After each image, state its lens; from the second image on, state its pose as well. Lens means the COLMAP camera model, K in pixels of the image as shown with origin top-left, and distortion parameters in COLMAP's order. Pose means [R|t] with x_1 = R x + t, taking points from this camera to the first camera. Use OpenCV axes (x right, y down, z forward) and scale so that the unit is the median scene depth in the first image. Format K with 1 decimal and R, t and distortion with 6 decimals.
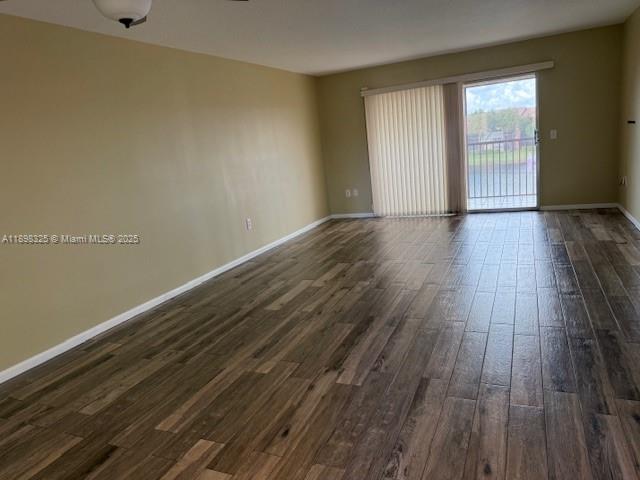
lens RADIAL K [[464.3, 0, 307.4], [0, 464.3, 255.5], [0, 0, 1]] dist [0.164558, -0.374527]
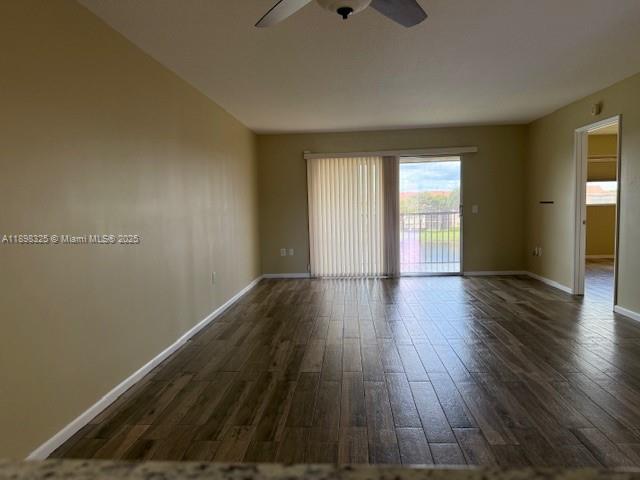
lens RADIAL K [[472.6, 0, 338.8], [0, 472.6, 239.8], [0, 0, 1]] dist [0.001081, -0.001606]
pose [[0.931529, 0.058341, 0.358956, -0.334848], [0.005726, 0.984573, -0.174880, 0.026199], [-0.363621, 0.164961, 0.916825, 0.130417]]
